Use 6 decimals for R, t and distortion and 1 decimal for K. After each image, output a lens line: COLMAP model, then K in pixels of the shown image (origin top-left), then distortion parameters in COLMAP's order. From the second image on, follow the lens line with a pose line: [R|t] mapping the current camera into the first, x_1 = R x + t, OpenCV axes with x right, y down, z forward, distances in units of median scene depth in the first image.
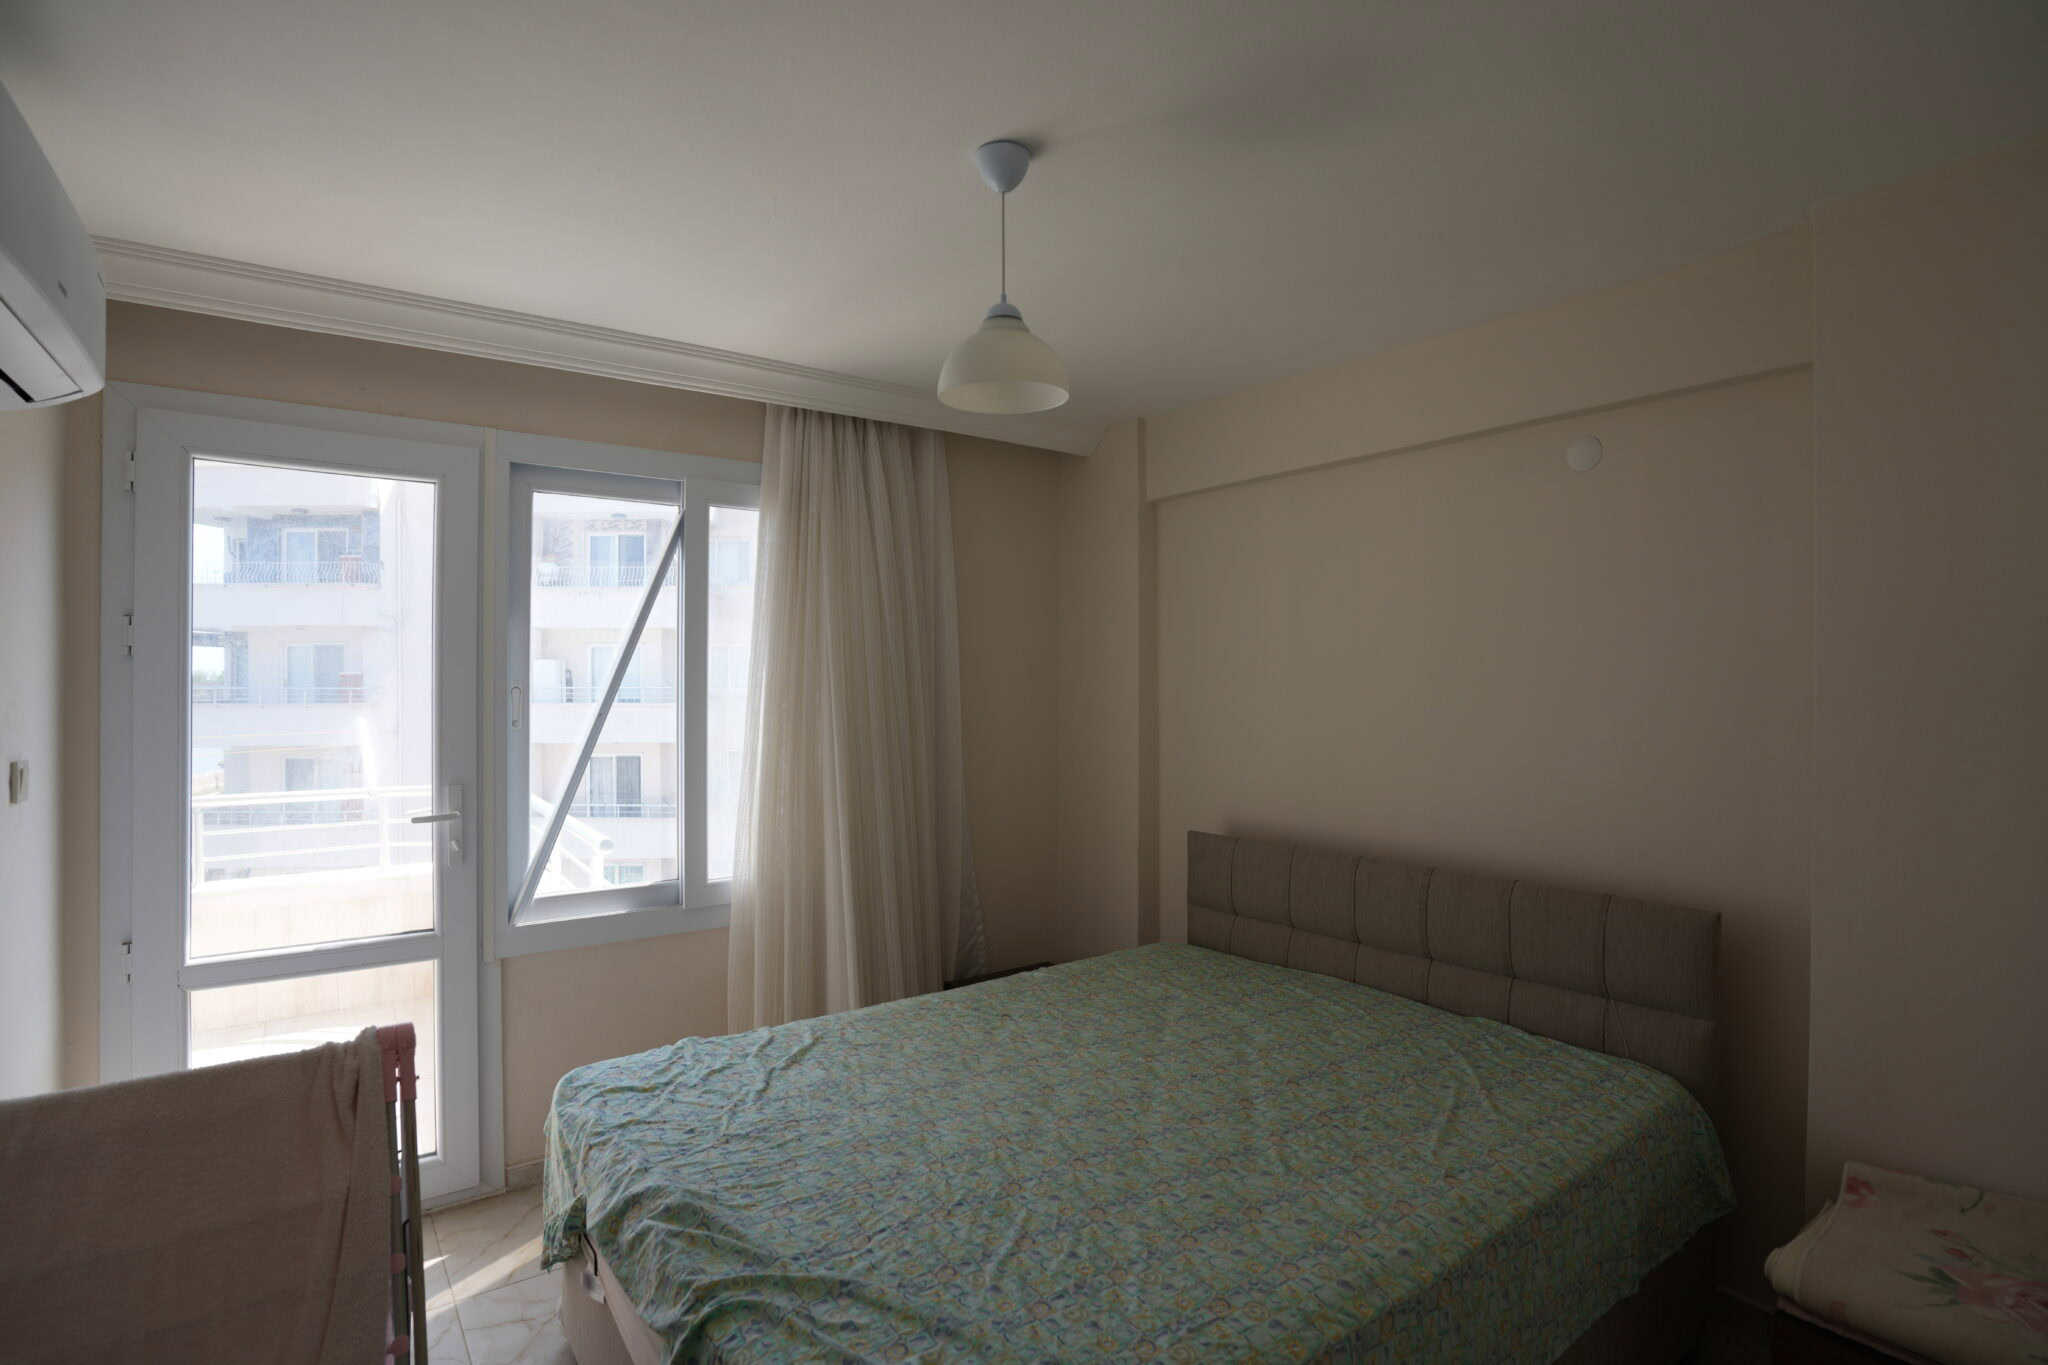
lens RADIAL K [[1007.1, 0, 988.2], [0, 1007.1, 680.6], [0, 0, 1]] dist [-0.069760, 0.030886]
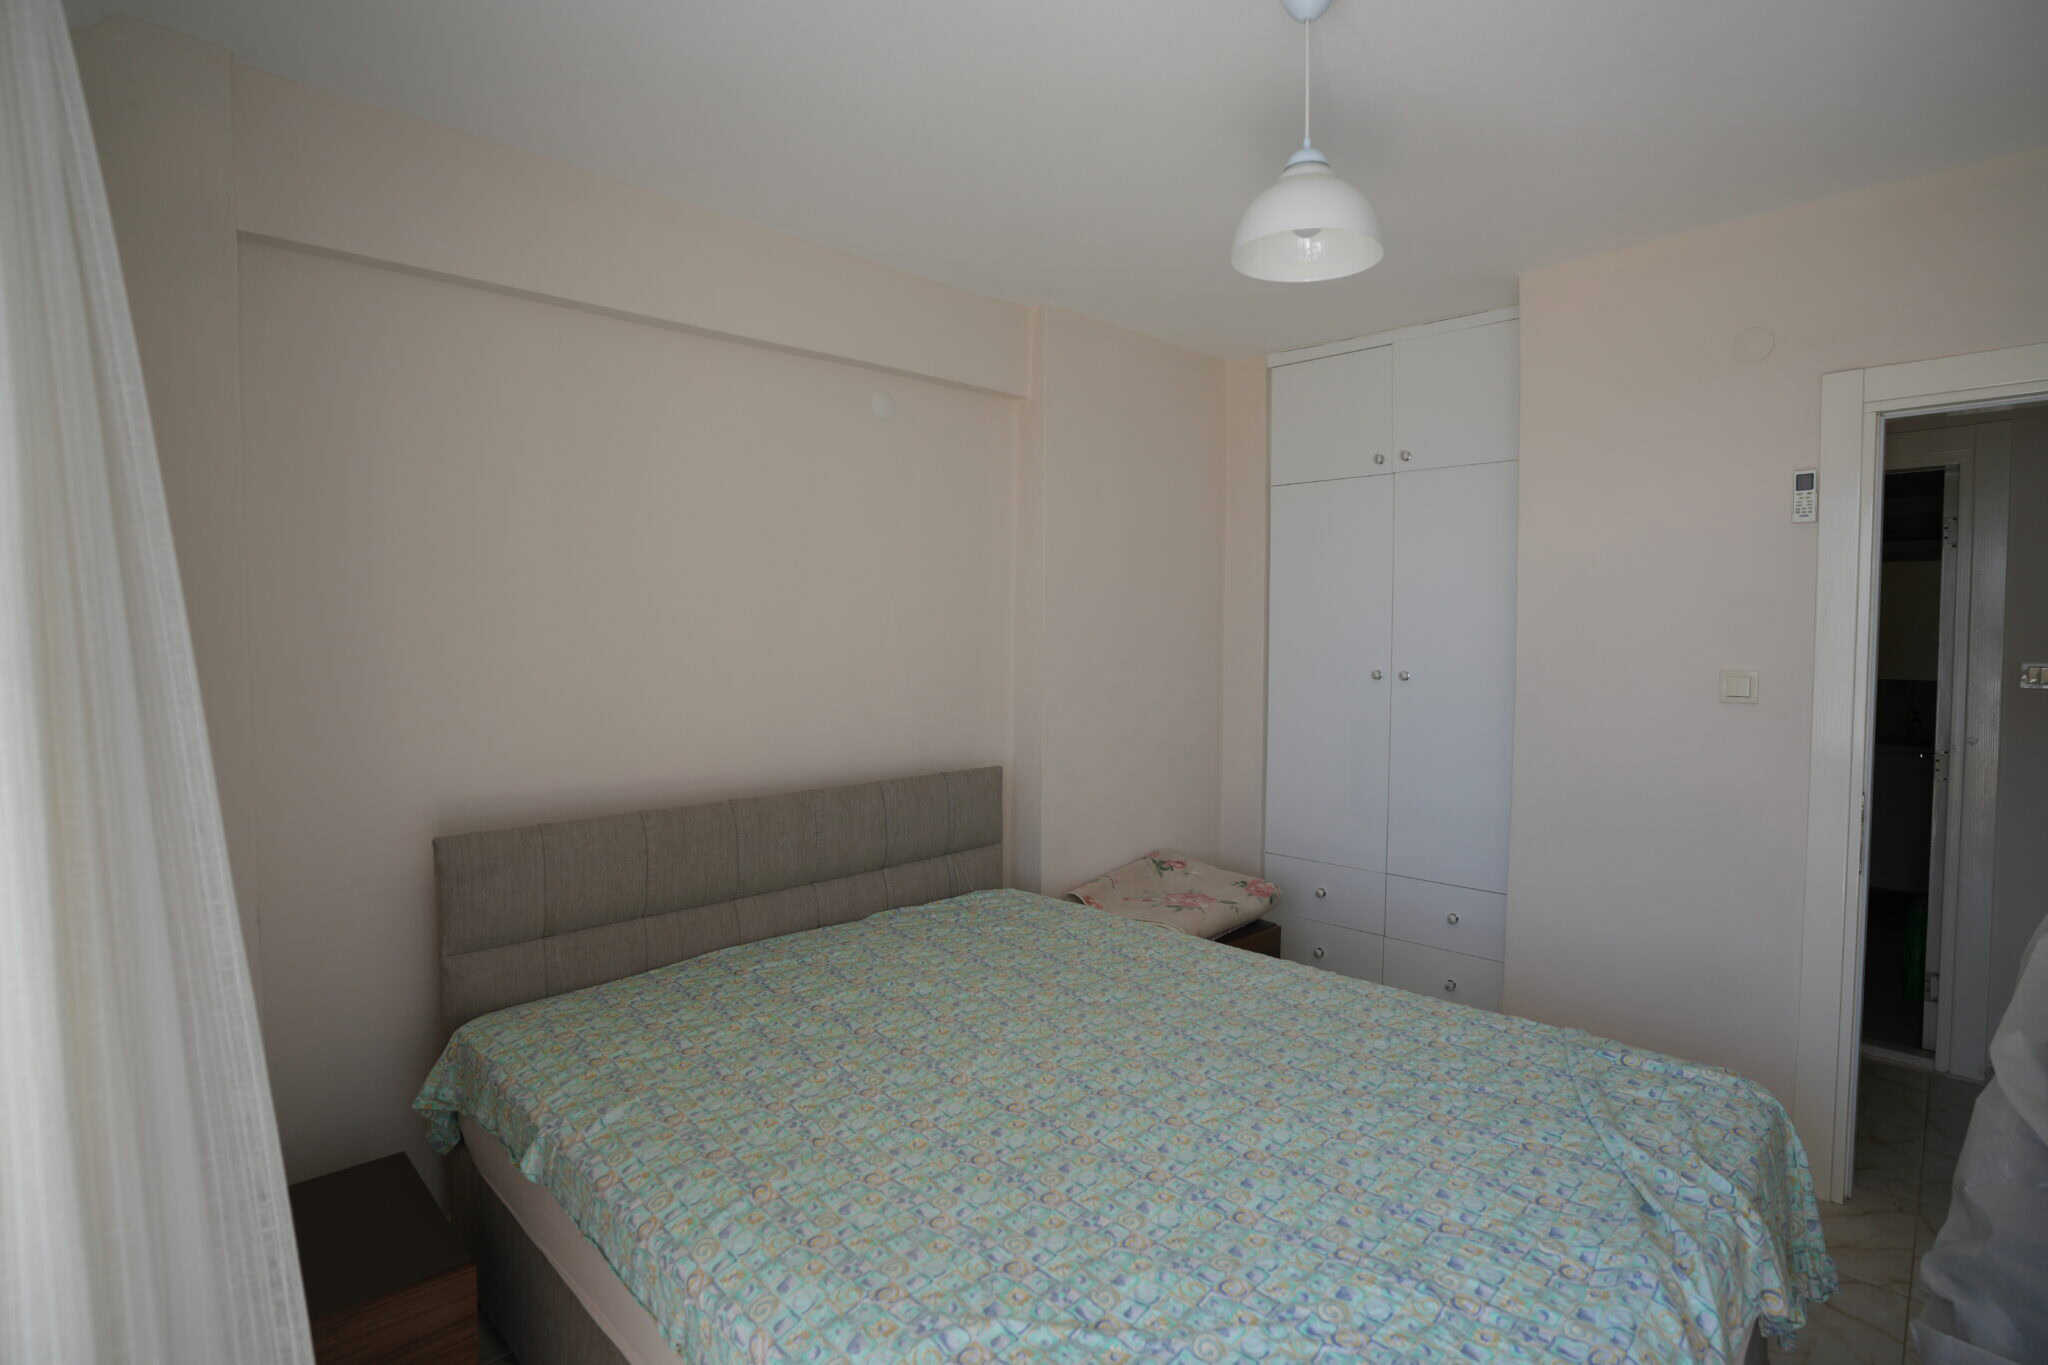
lens RADIAL K [[1007.1, 0, 1035.2], [0, 1007.1, 683.2], [0, 0, 1]] dist [-0.069760, 0.030886]
pose [[-0.192992, -0.045543, 0.980143, -0.619204], [-0.005623, 0.998957, 0.045310, 0.038717], [-0.981184, 0.003233, -0.193047, 1.065660]]
